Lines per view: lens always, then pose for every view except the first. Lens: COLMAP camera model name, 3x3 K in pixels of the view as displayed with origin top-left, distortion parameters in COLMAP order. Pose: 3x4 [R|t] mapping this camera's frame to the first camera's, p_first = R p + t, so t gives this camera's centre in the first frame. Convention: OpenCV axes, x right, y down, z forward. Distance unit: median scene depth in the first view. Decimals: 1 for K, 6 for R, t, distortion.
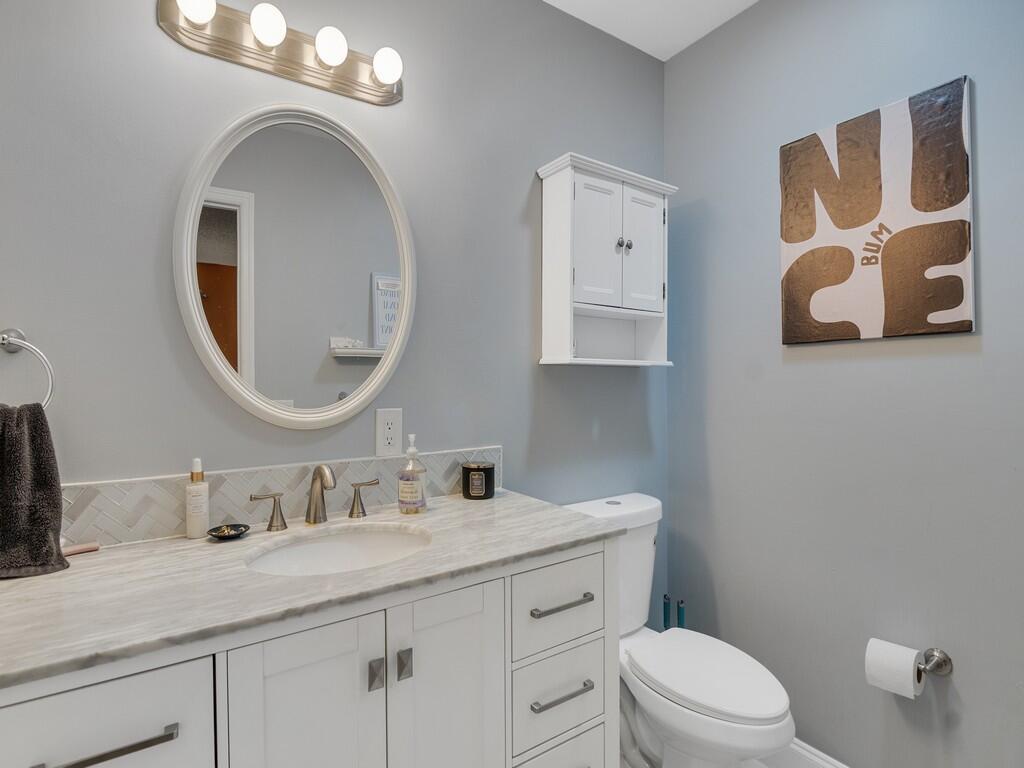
lens RADIAL K [[496.5, 0, 506.7], [0, 496.5, 382.2], [0, 0, 1]] dist [-0.017496, -0.000457]
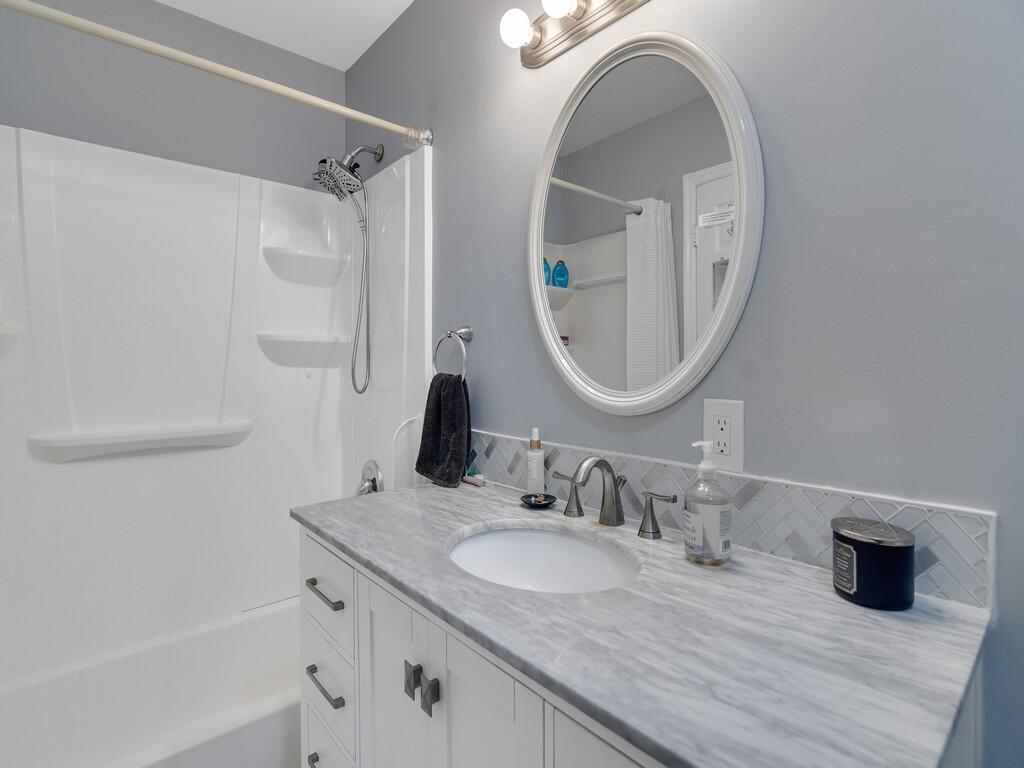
lens RADIAL K [[496.5, 0, 506.7], [0, 496.5, 382.2], [0, 0, 1]] dist [-0.017496, -0.000457]
pose [[0.144275, 0.046976, -0.988422, 0.416223], [0.002814, 0.998849, 0.047882, -0.004218], [0.989534, -0.009689, 0.143977, 0.670260]]
